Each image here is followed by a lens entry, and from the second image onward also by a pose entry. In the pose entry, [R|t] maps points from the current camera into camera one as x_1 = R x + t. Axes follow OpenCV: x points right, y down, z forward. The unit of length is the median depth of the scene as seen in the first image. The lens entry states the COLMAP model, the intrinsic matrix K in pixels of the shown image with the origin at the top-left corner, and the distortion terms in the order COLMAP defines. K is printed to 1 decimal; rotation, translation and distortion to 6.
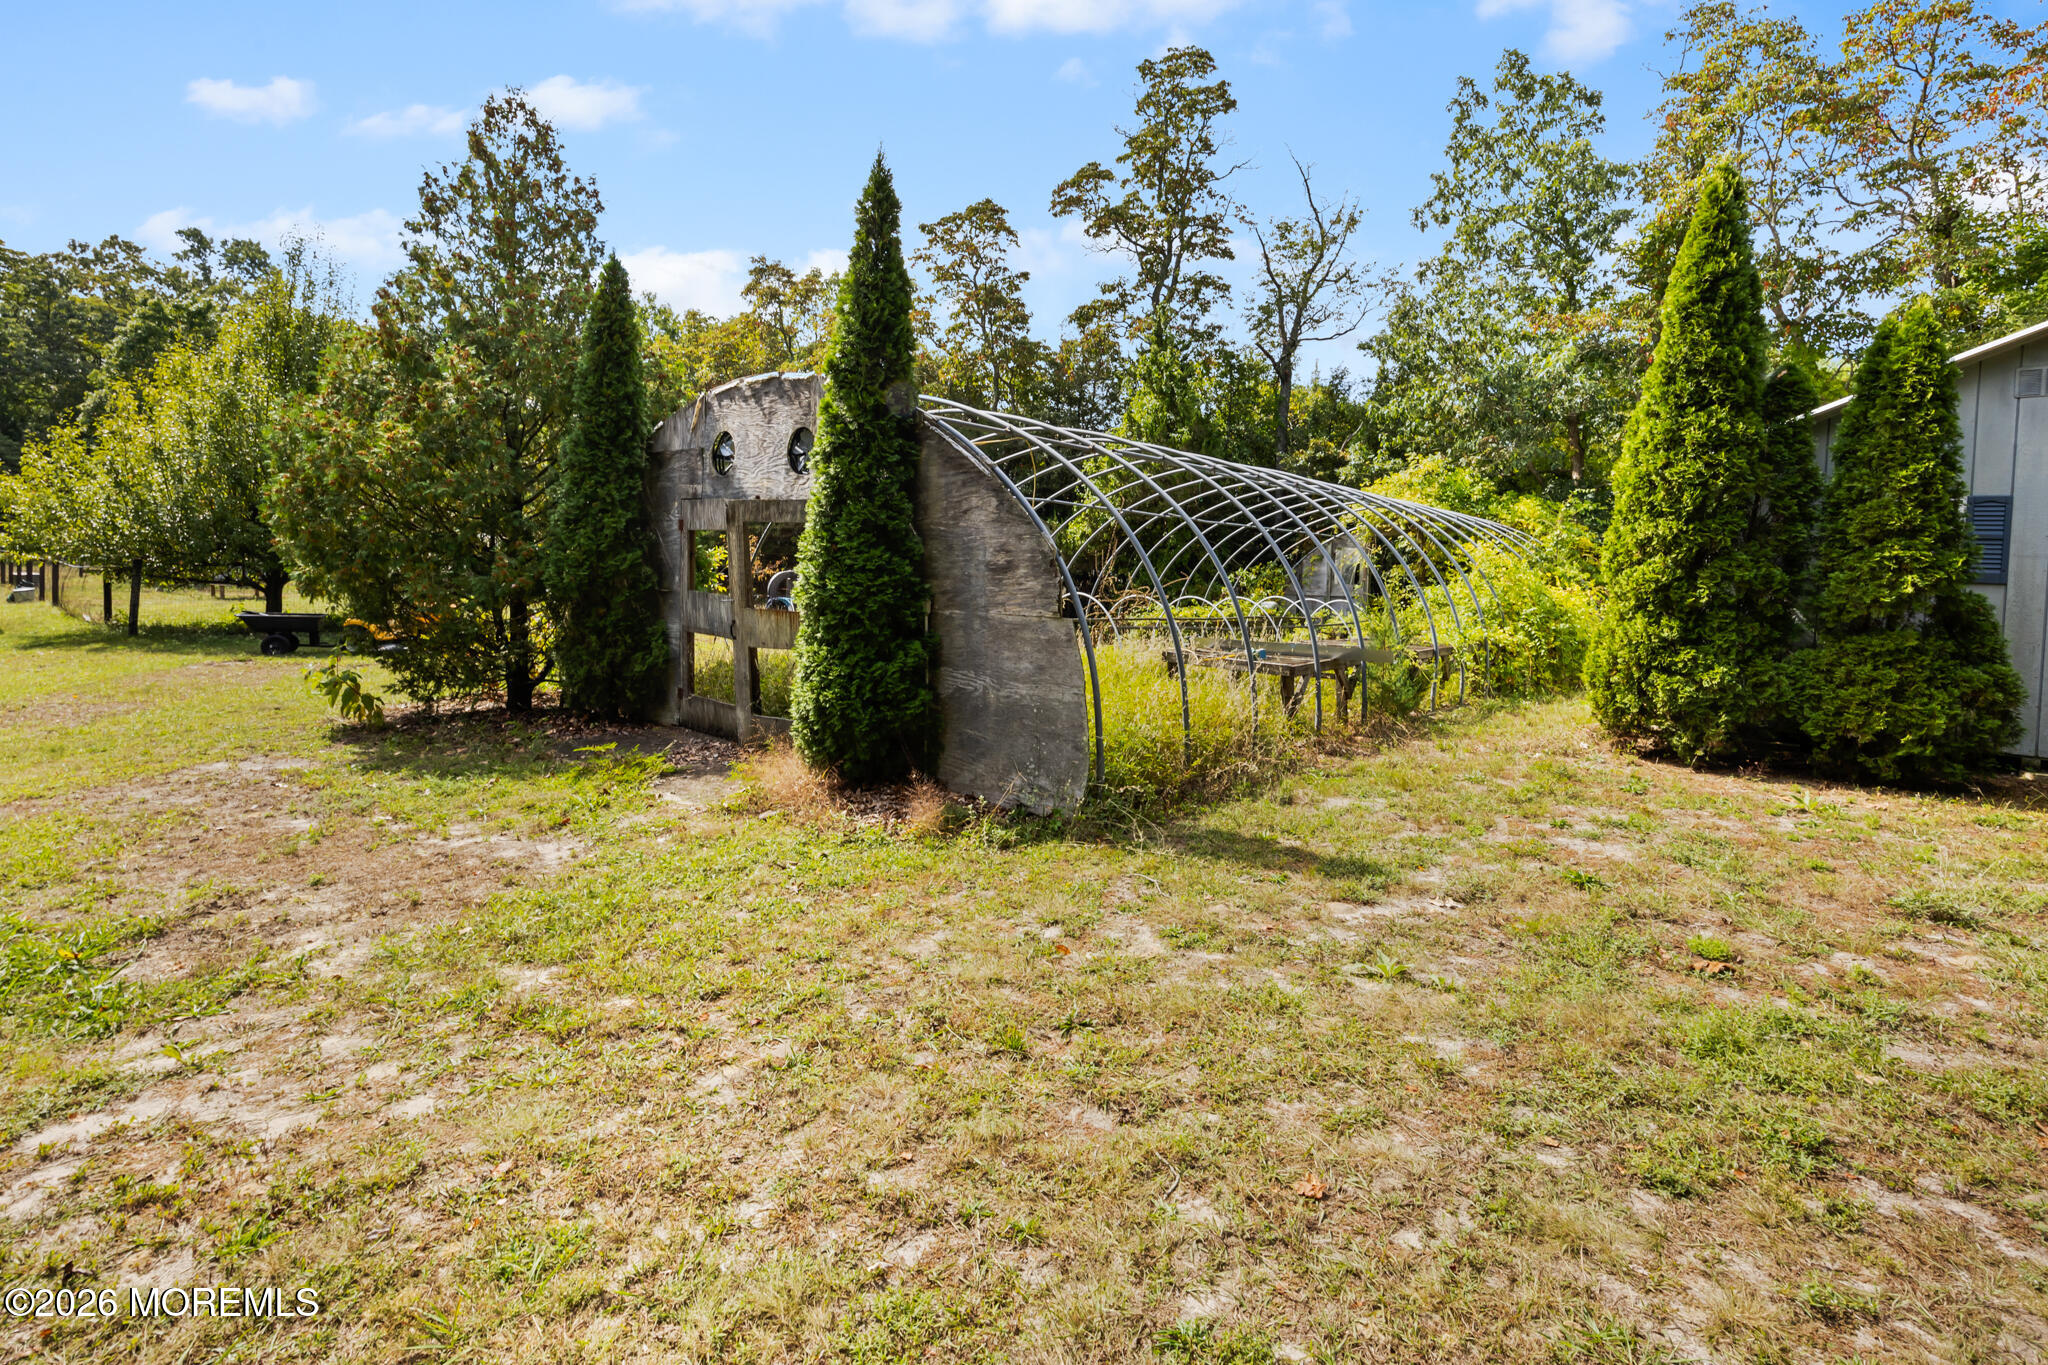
lens RADIAL K [[982.7, 0, 1025.2], [0, 982.7, 596.5], [0, 0, 1]] dist [-0.000361, -0.000191]
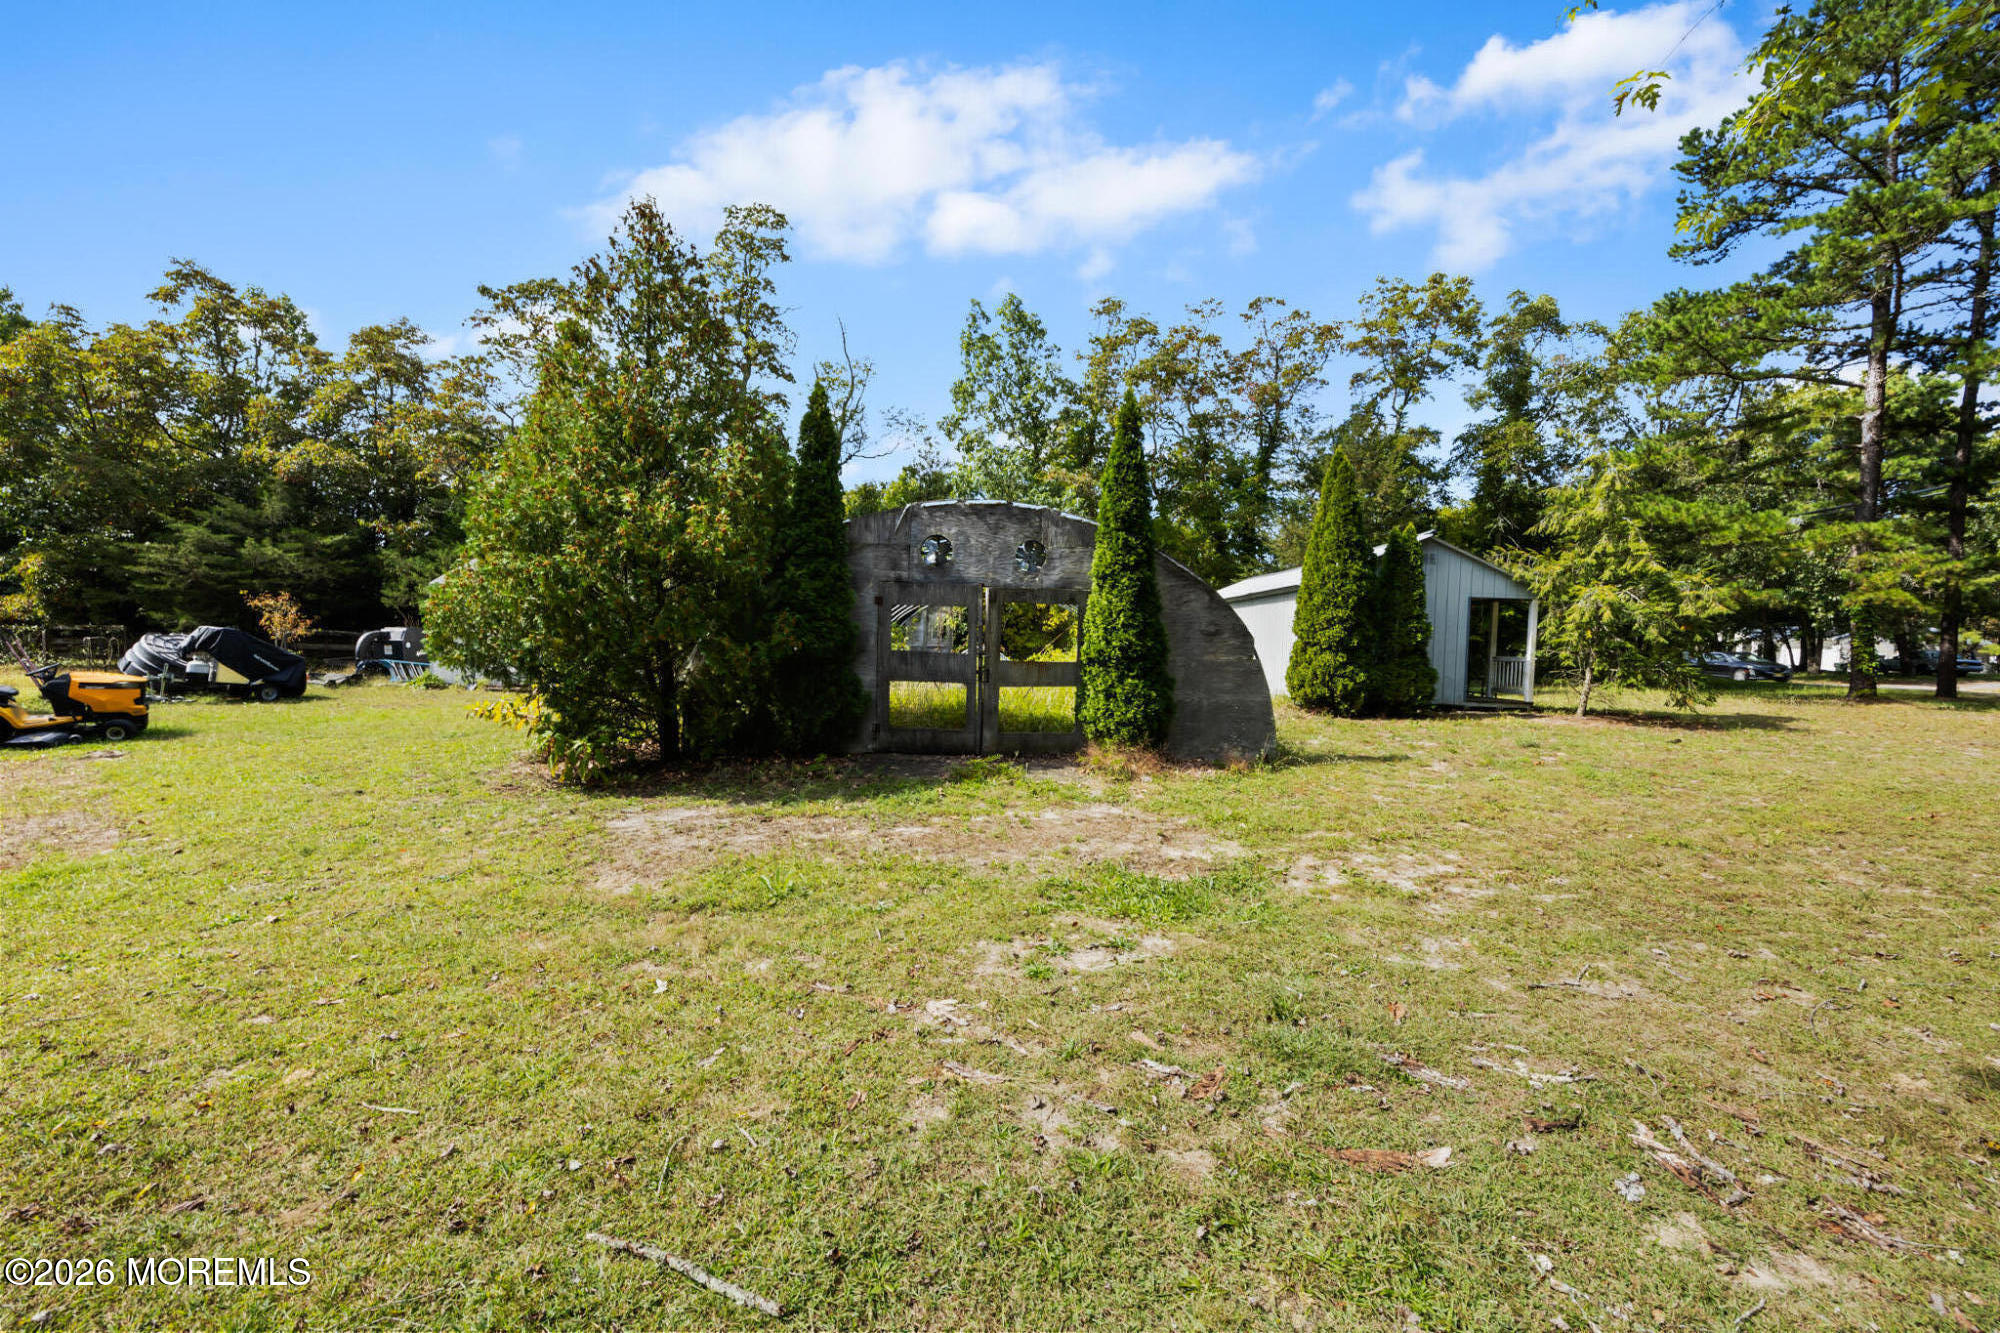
lens RADIAL K [[816.9, 0, 1000.0], [0, 816.9, 666.5], [0, 0, 1]] dist [-0.000146, -0.000216]
pose [[0.768661, -0.031755, 0.638868, -1.128895], [0.017945, 0.999444, 0.028086, -0.013812], [-0.639405, -0.010124, 0.768803, 0.055546]]
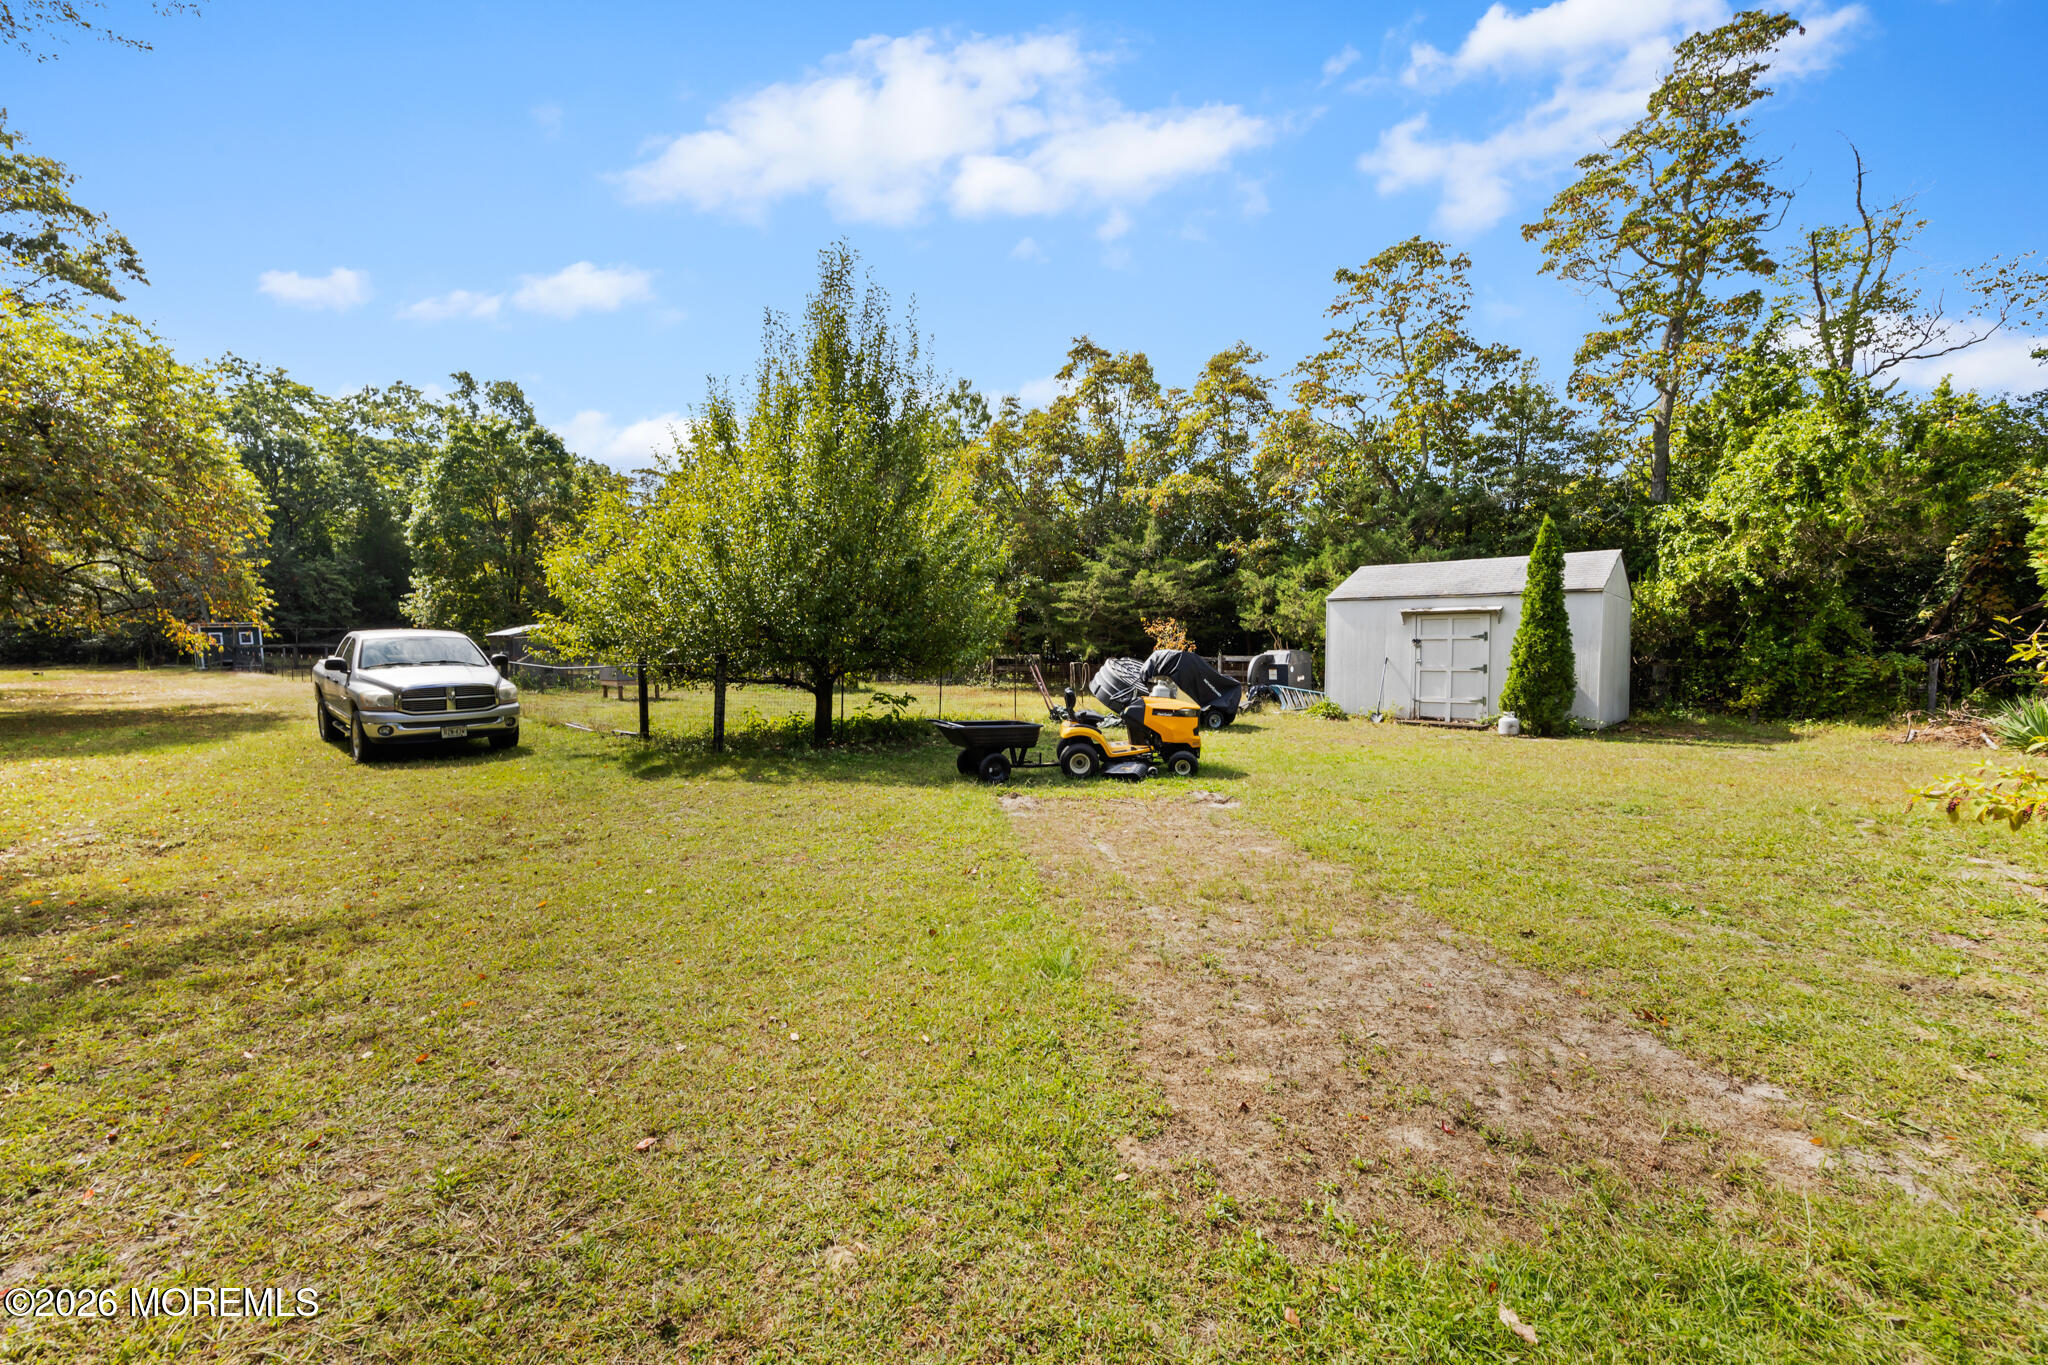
lens RADIAL K [[836.6, 0, 1024.0], [0, 836.6, 682.5], [0, 0, 1]] dist [-0.000146, -0.000216]
pose [[0.997596, -0.020198, -0.066290, -1.626387], [0.020289, 0.999794, 0.000695, -0.021601], [0.066262, -0.002039, 0.997800, 0.959576]]
